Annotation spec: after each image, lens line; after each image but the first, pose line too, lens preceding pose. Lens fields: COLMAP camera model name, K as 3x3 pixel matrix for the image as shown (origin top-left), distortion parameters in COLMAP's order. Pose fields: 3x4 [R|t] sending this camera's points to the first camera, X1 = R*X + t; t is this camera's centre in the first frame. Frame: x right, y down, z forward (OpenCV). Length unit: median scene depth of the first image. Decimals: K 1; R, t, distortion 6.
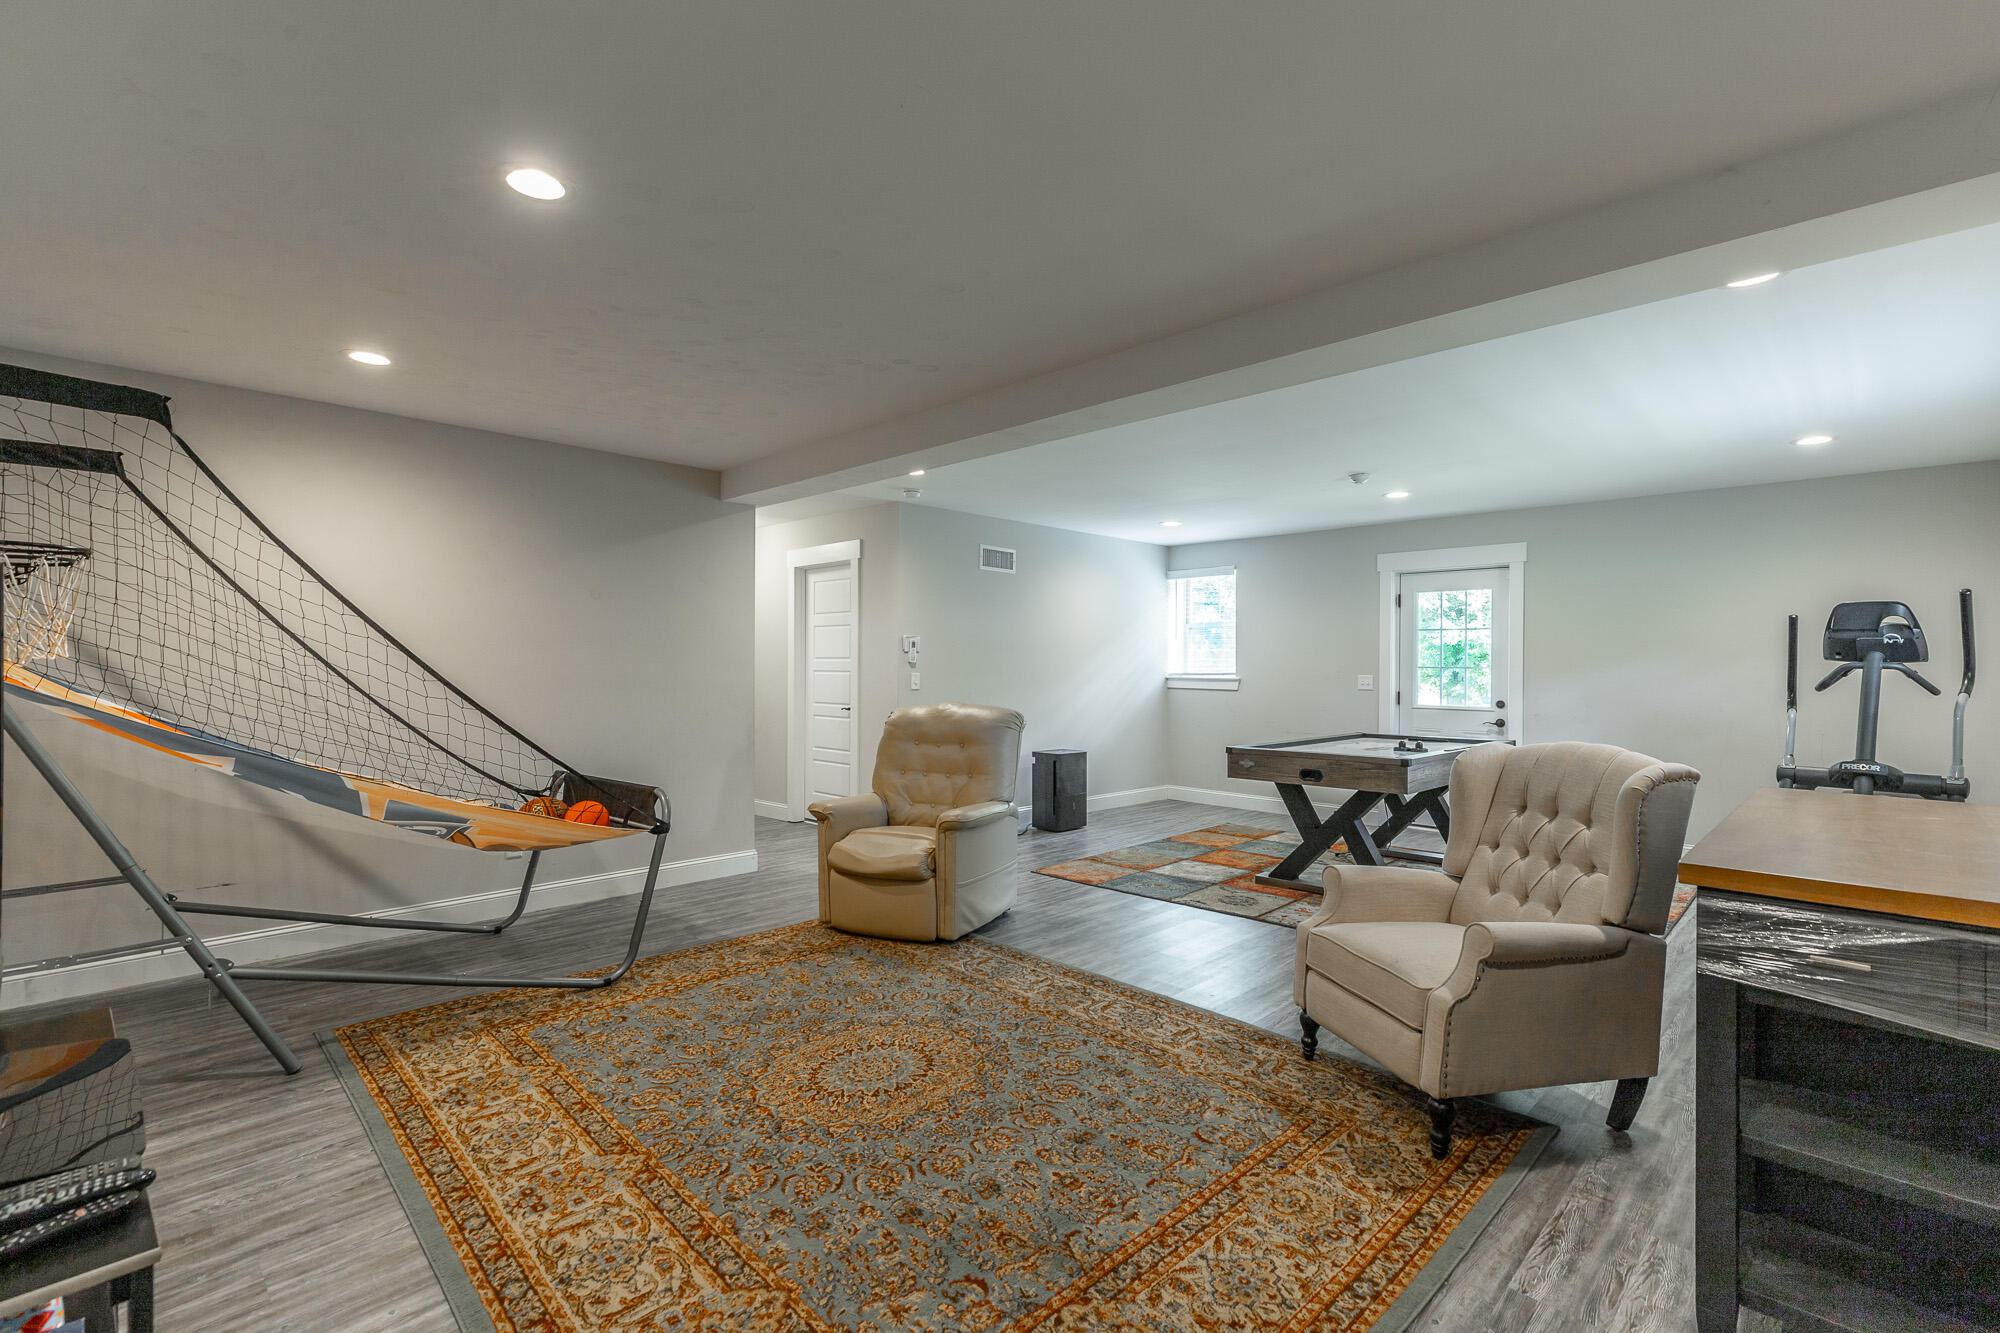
lens RADIAL K [[920.2, 0, 1002.0], [0, 920.2, 664.4], [0, 0, 1]] dist [0.004051, -0.000584]
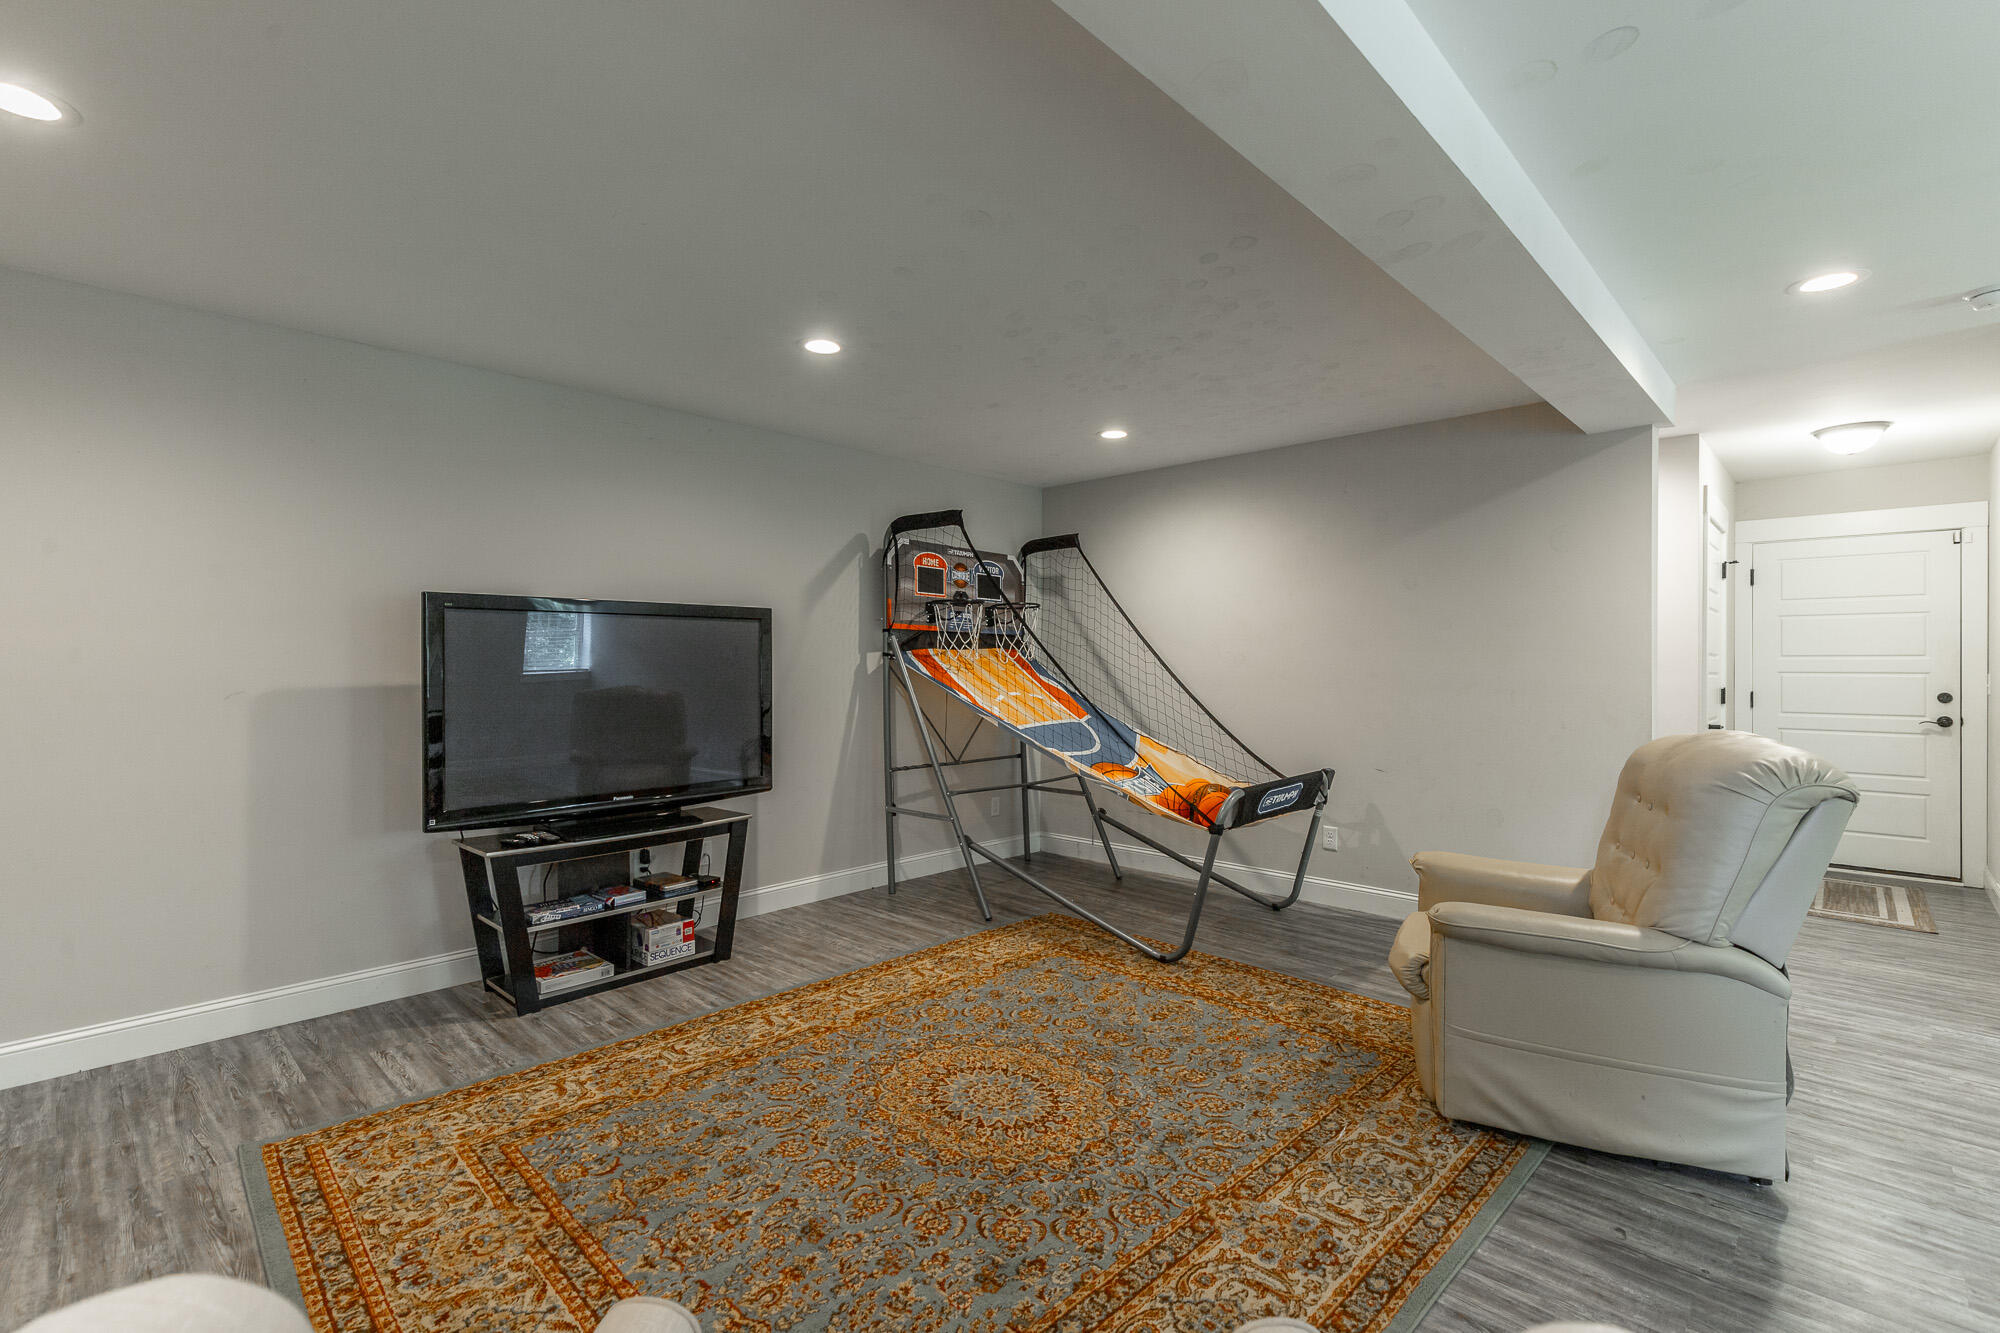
lens RADIAL K [[920.2, 0, 1002.7], [0, 920.2, 665.9], [0, 0, 1]] dist [0.004051, -0.000584]
pose [[-0.003157, 0.004488, -0.999985, 0.774438], [-0.001590, 0.999989, 0.004493, 0.001973], [0.999994, 0.001604, -0.003150, 0.996951]]
